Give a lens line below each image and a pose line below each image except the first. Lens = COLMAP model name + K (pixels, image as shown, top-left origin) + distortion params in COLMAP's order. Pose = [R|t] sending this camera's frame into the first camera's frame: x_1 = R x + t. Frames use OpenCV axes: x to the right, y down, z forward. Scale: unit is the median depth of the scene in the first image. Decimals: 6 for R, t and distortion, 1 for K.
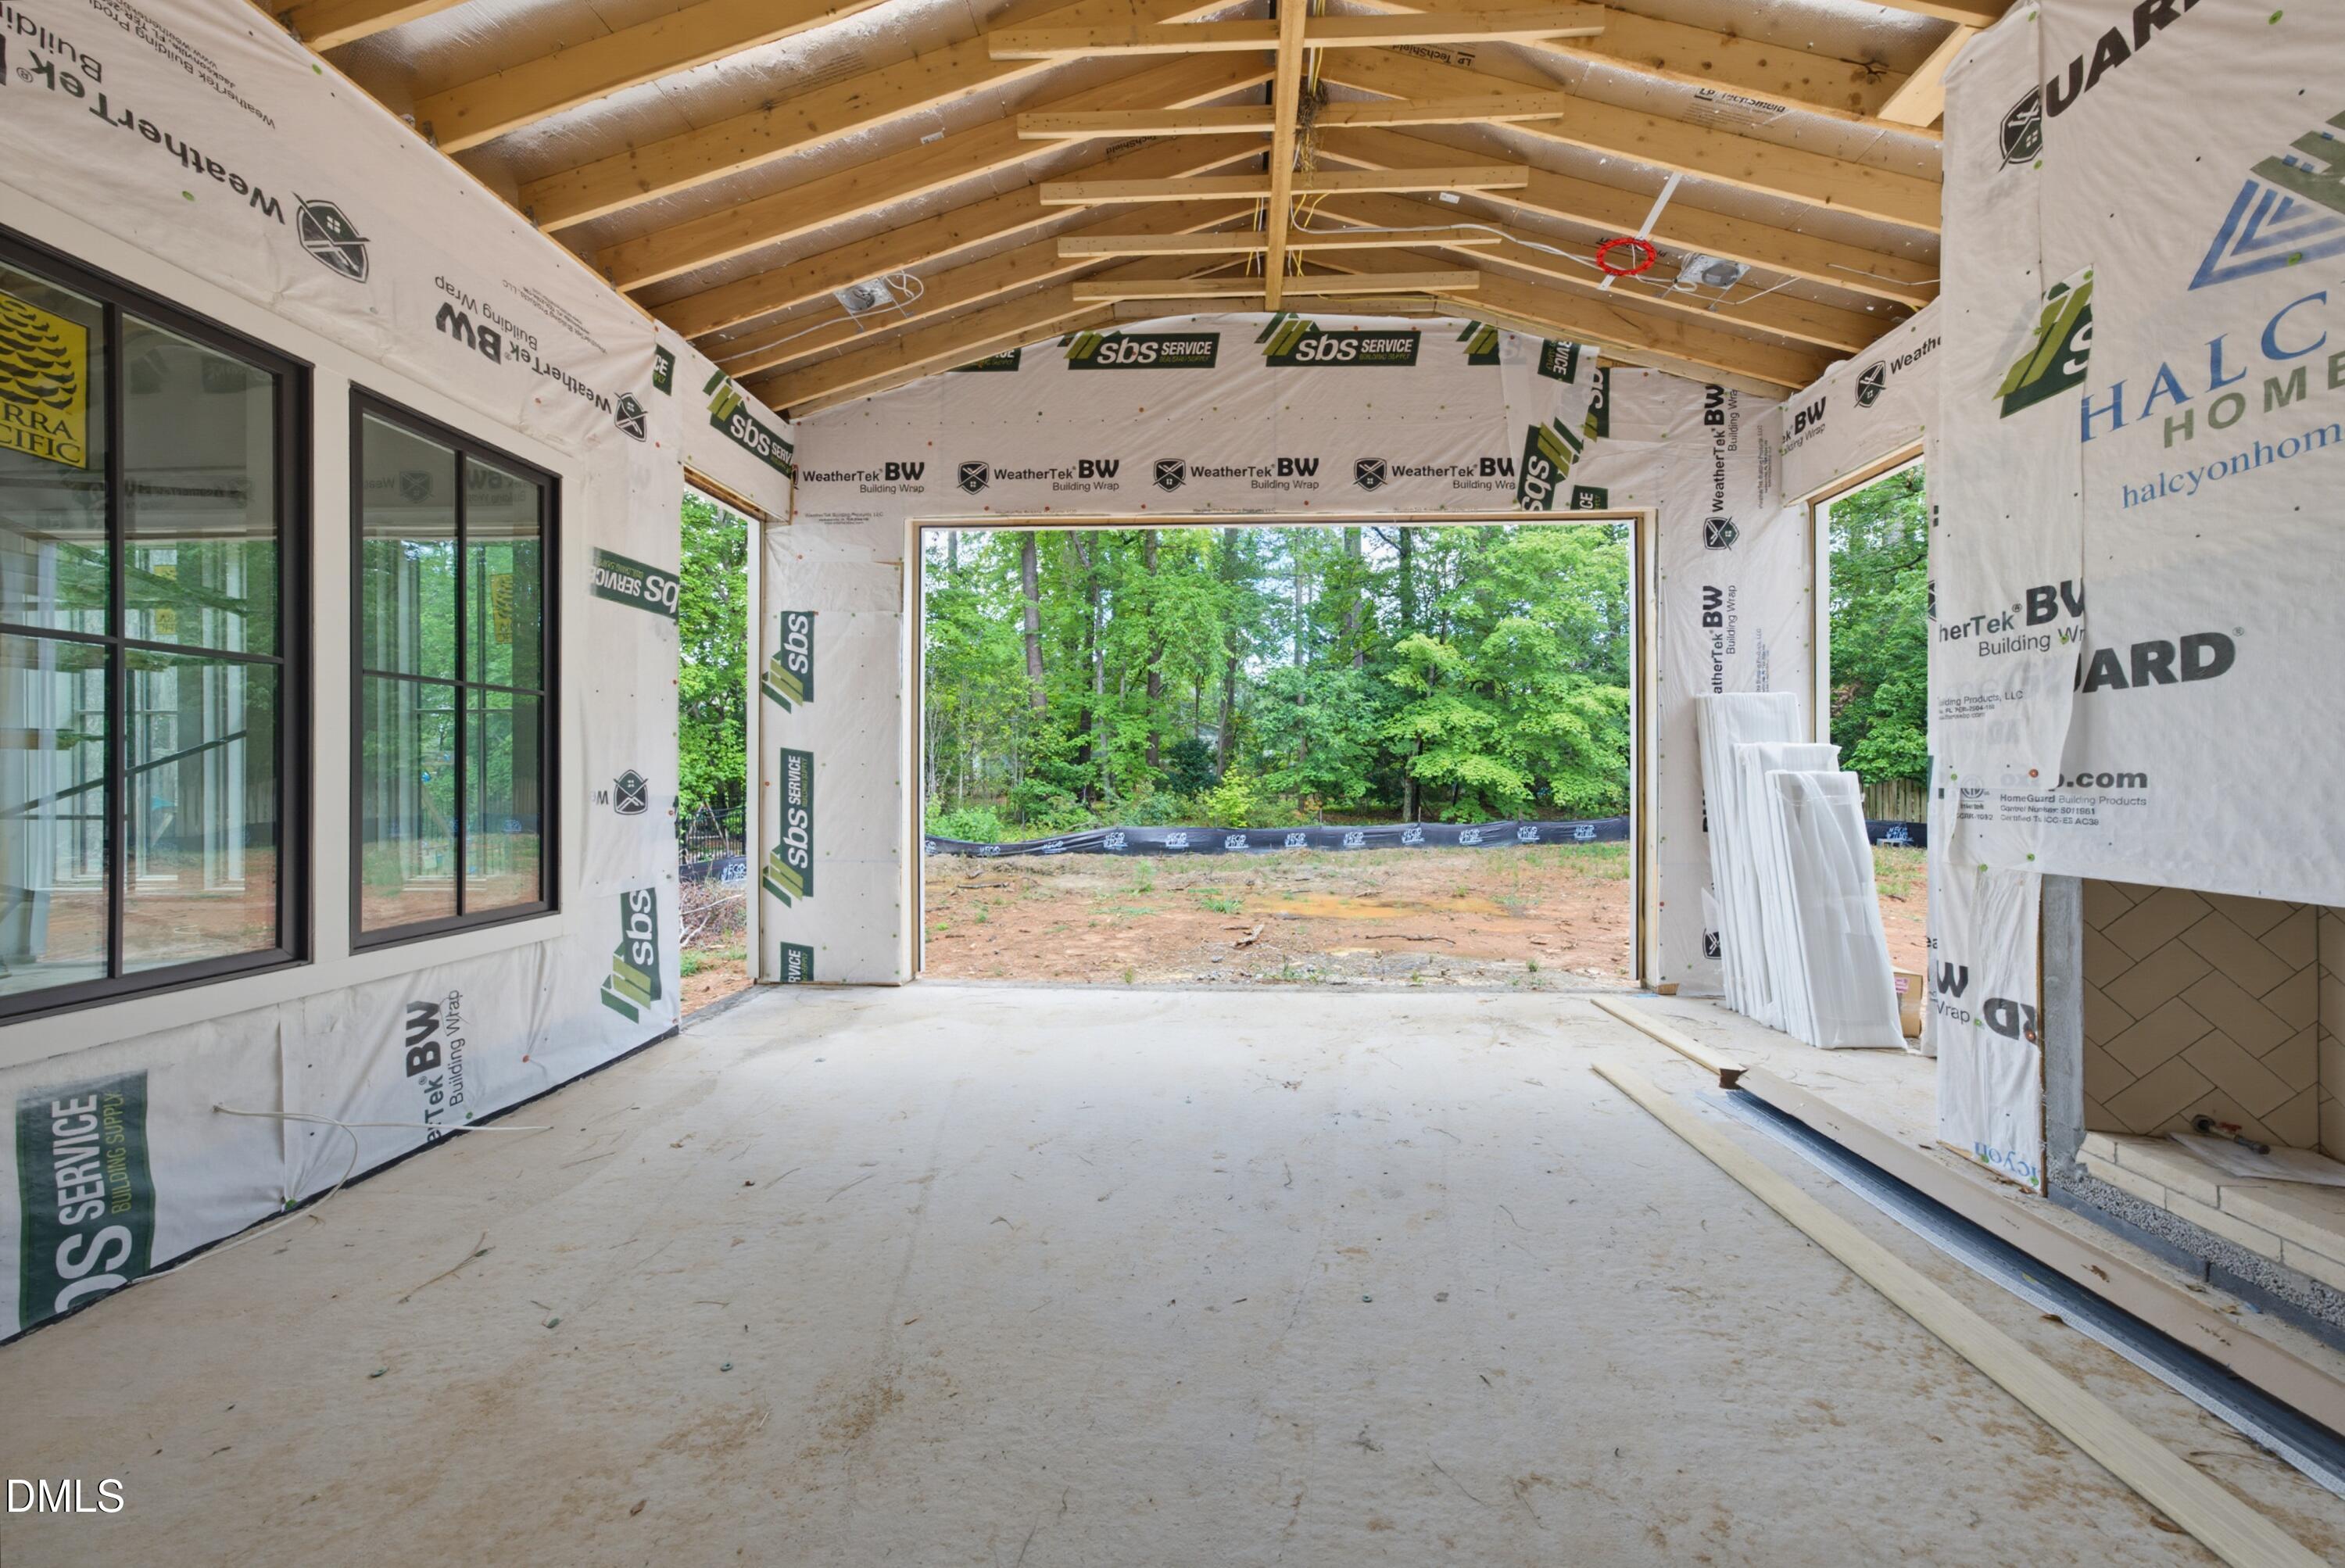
lens RADIAL K [[808.2, 0, 1190.8], [0, 808.2, 782.5], [0, 0, 1]] dist [-0.010484, 0.004264]
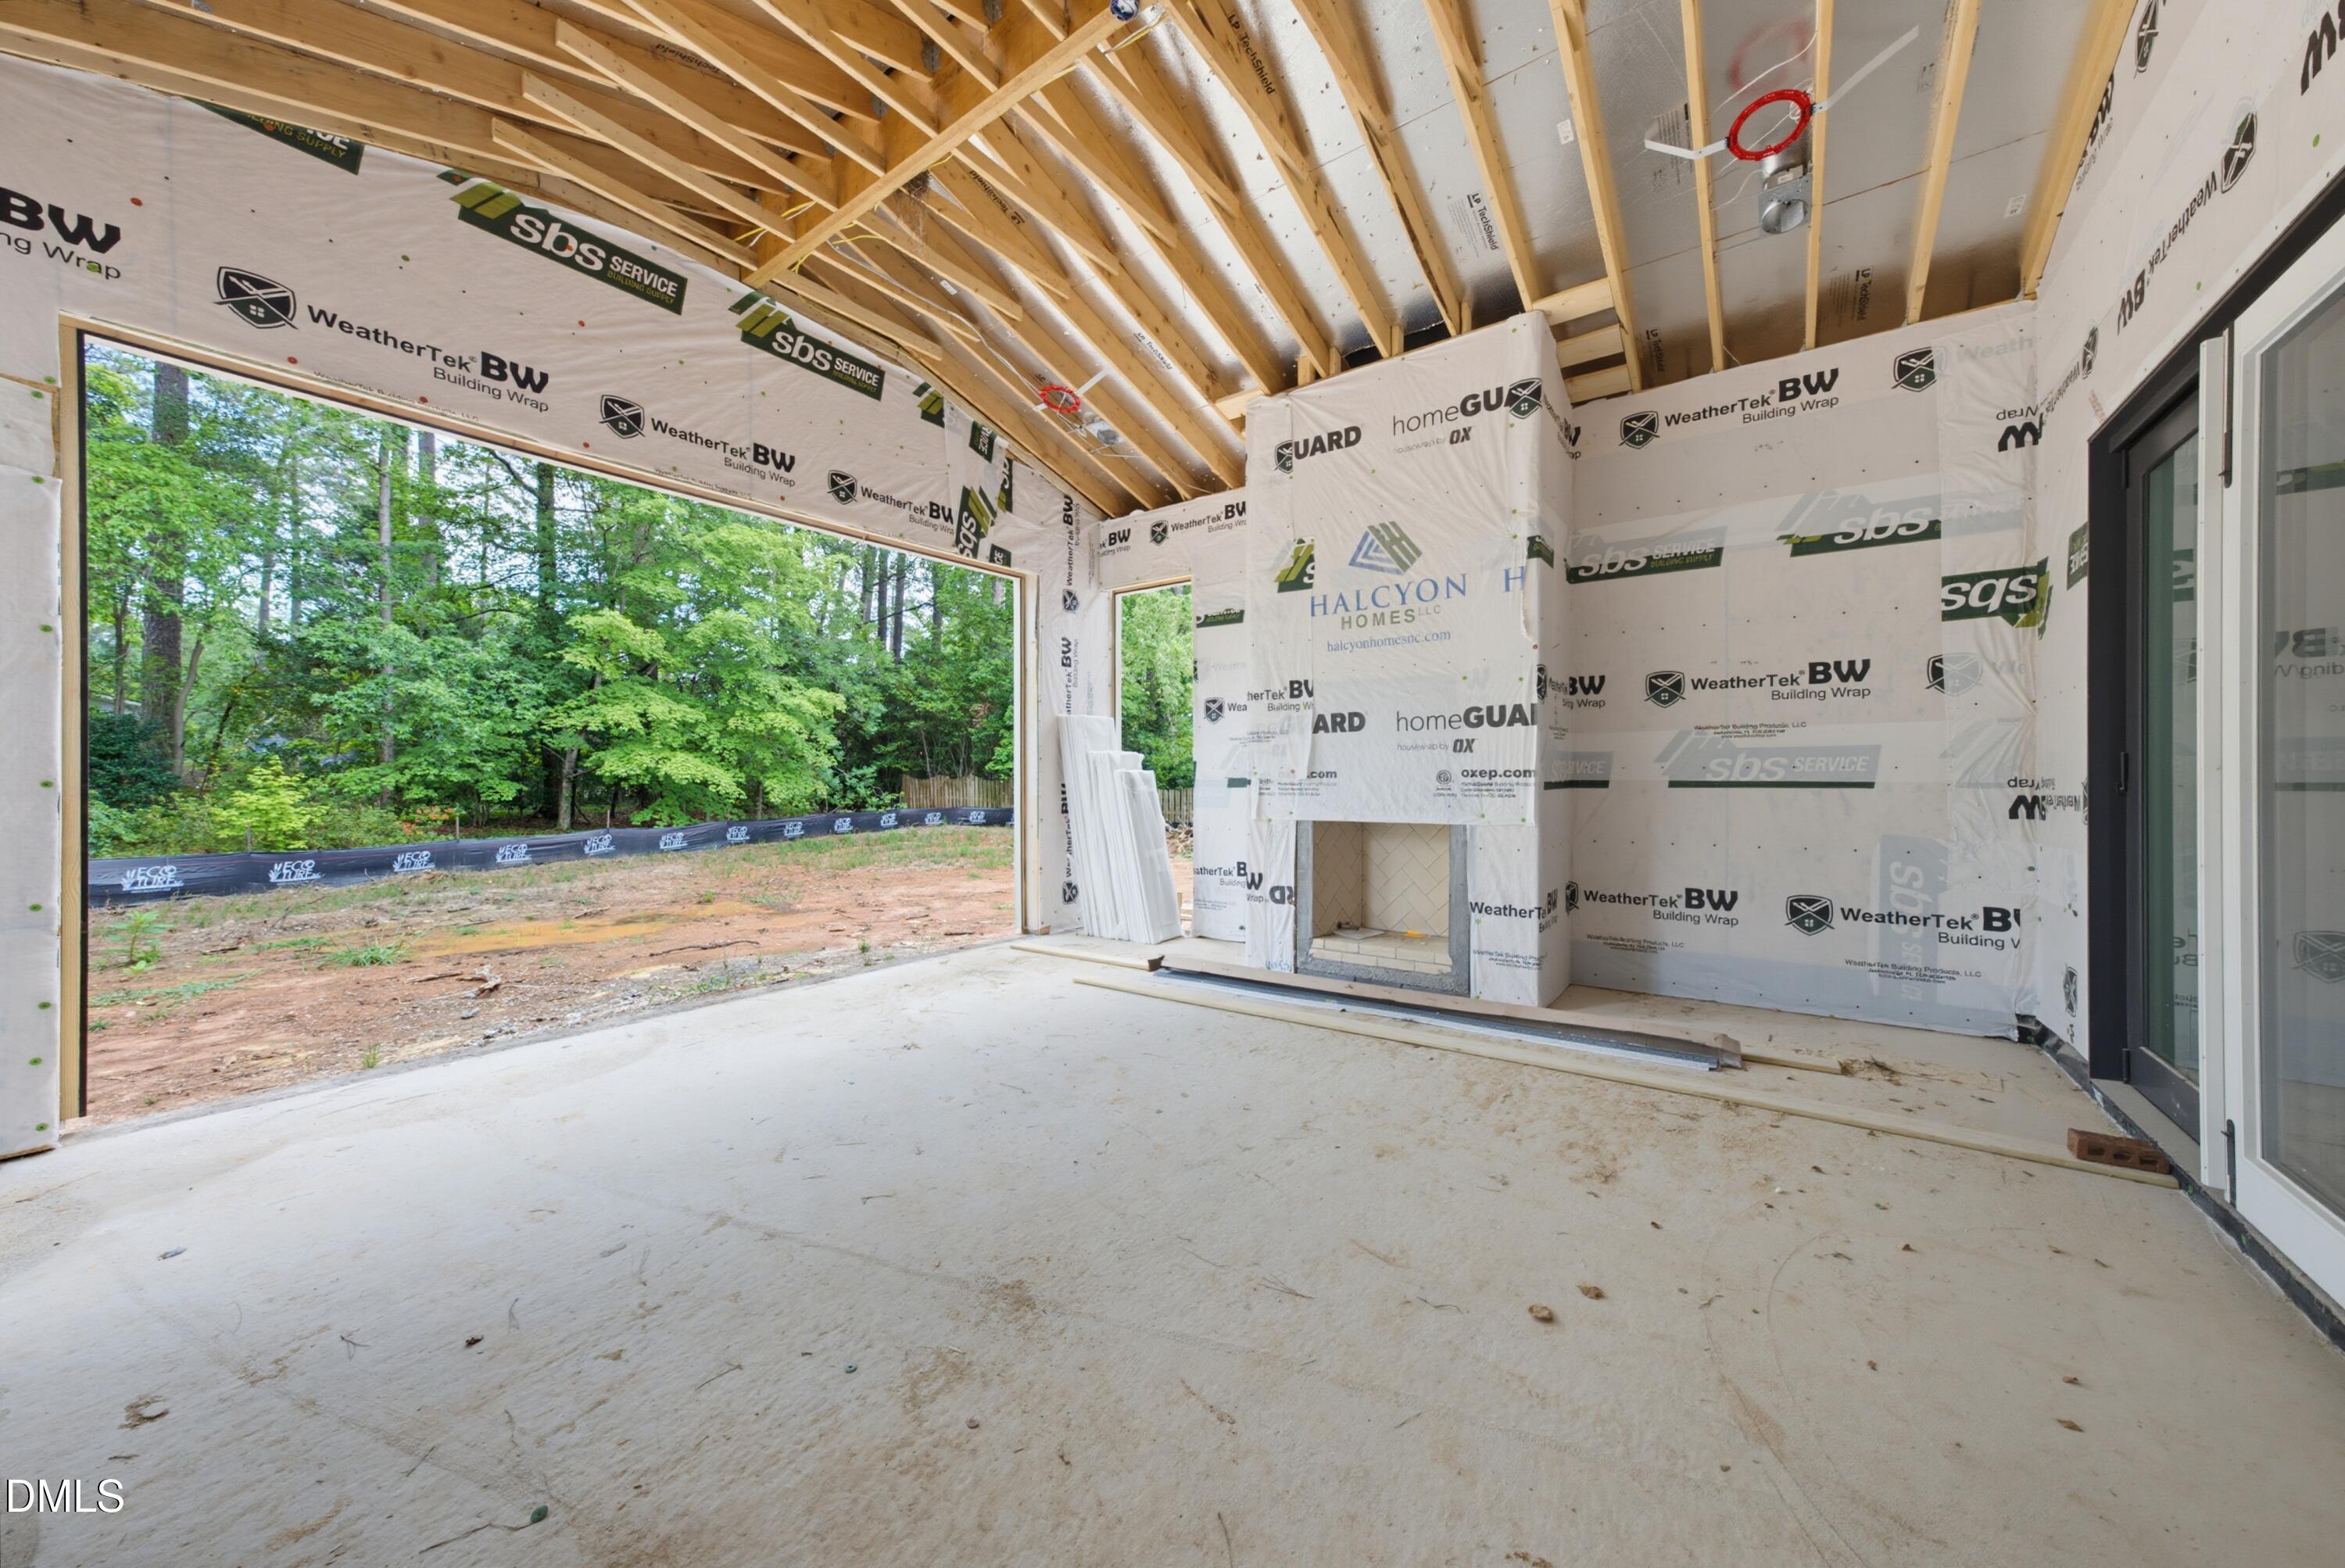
lens RADIAL K [[808.2, 0, 1198.1], [0, 808.2, 779.2], [0, 0, 1]] dist [-0.010484, 0.004264]
pose [[0.545761, -0.003188, 0.837935, -0.410097], [0.006236, 0.999981, -0.000257, 0.003783], [-0.837918, 0.005366, 0.545770, 0.037080]]
